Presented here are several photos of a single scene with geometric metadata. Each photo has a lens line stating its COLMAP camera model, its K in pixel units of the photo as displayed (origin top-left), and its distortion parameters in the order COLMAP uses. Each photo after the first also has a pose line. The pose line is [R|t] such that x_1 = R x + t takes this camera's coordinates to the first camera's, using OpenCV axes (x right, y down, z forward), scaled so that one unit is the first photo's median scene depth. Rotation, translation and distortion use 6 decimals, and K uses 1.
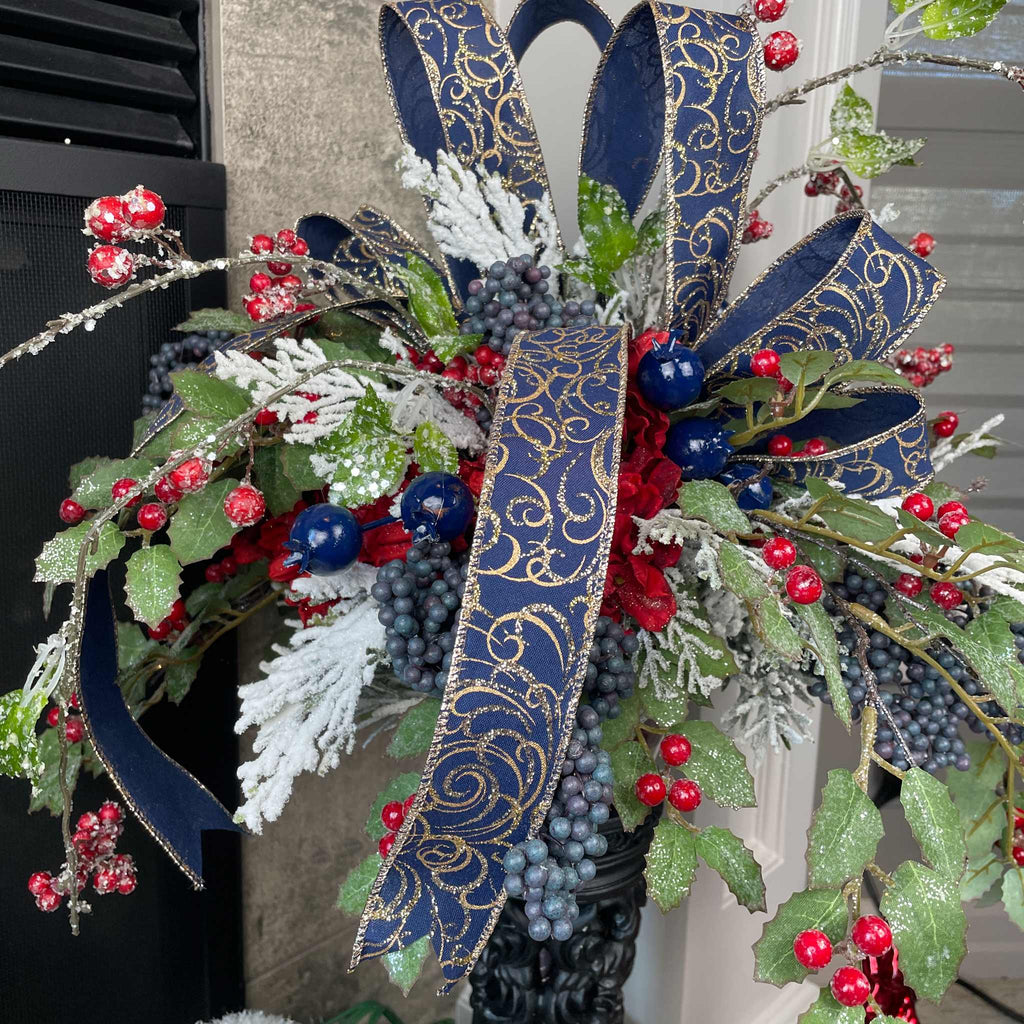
lens RADIAL K [[1045.9, 0, 514.1], [0, 1045.9, 496.2], [0, 0, 1]] dist [0.095301, -0.158314]
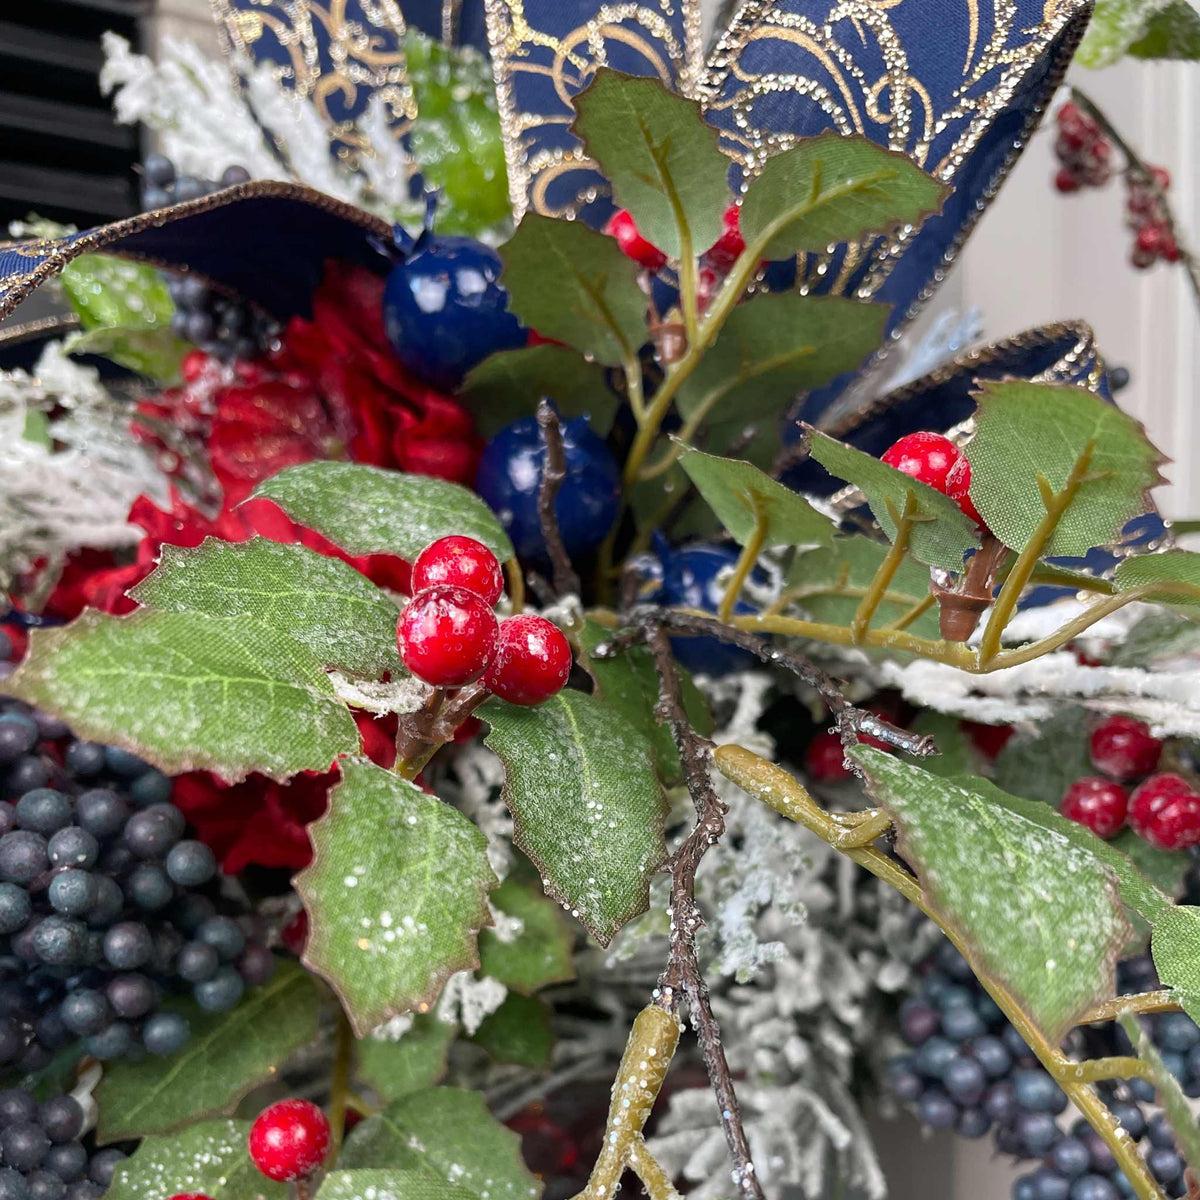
lens RADIAL K [[1257.5, 0, 603.3], [0, 1257.5, 803.0], [0, 0, 1]] dist [0.072488, -0.148554]
pose [[0.951819, -0.015492, -0.306270, 0.378893], [-0.021073, 0.993058, -0.115722, 0.157436], [0.305937, 0.116601, 0.944885, 0.540879]]
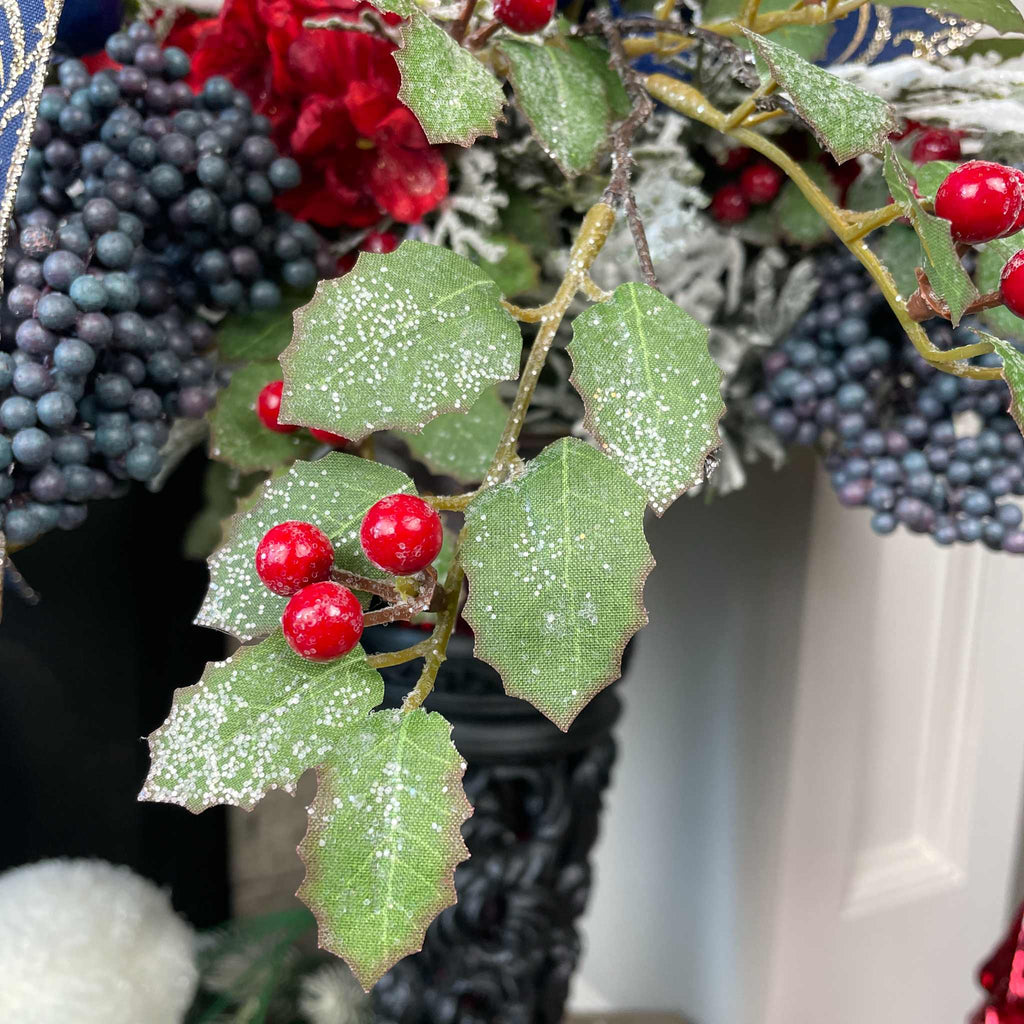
lens RADIAL K [[1068.4, 0, 527.2], [0, 1068.4, 539.7], [0, 0, 1]] dist [0.067274, -0.135188]
pose [[0.948029, 0.062481, -0.311990, 0.408654], [-0.071325, 0.997308, -0.017005, 0.320691], [0.310087, 0.038374, 0.949933, 0.435386]]
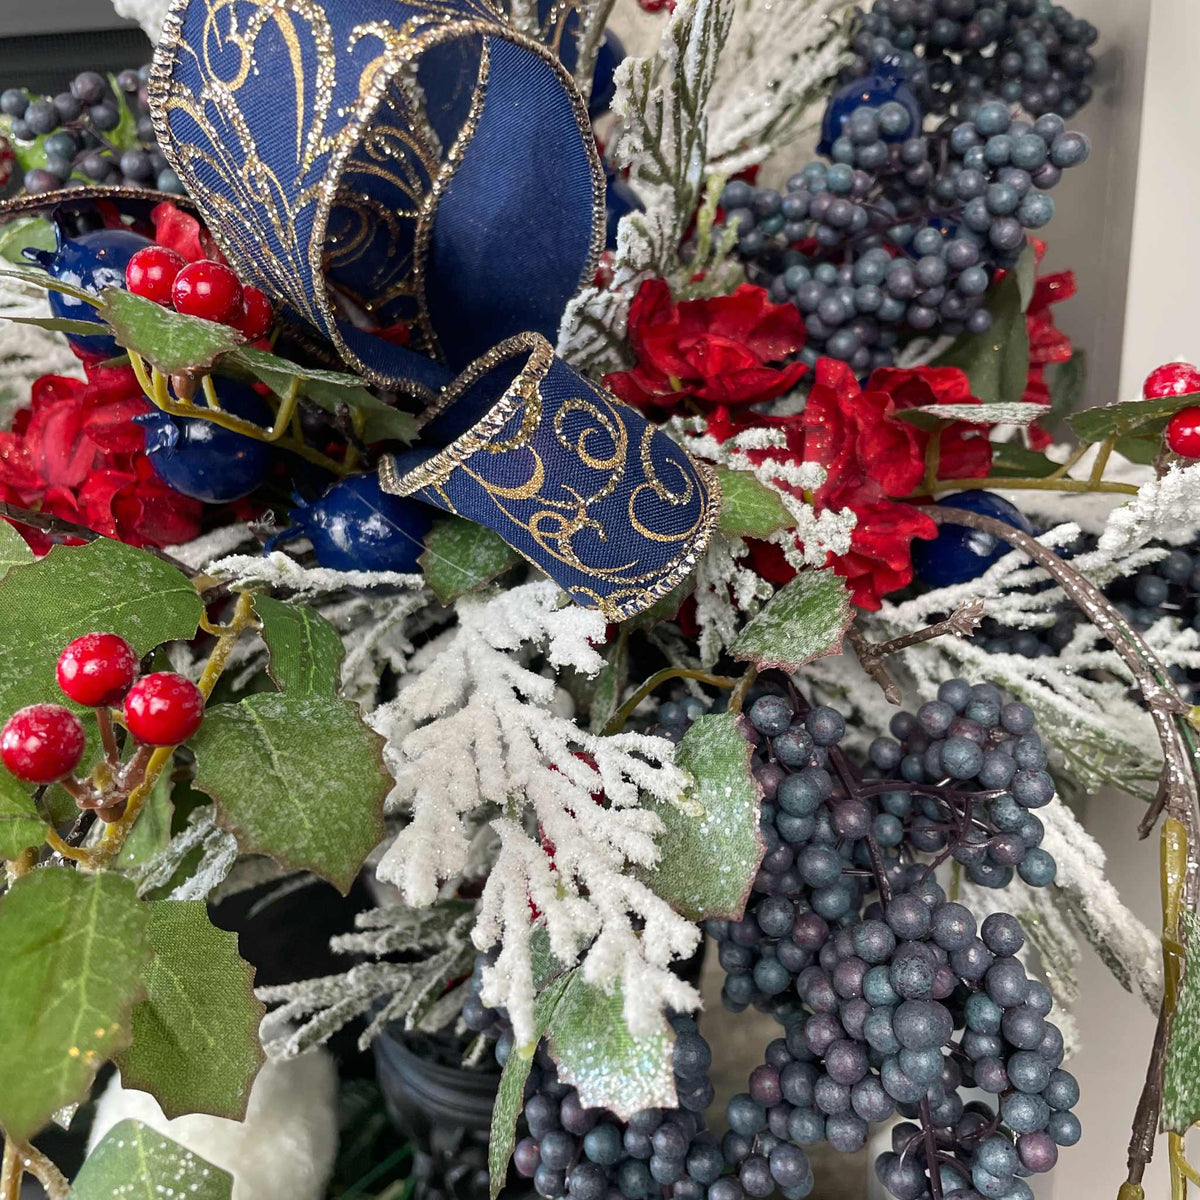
lens RADIAL K [[1213.6, 0, 556.0], [0, 1213.6, 541.1], [0, 0, 1]] dist [0.067670, -0.010395]
pose [[0.656201, 0.178851, -0.733084, 0.772405], [-0.056296, 0.980401, 0.188797, -0.125964], [0.752483, -0.082619, 0.653409, 0.767789]]
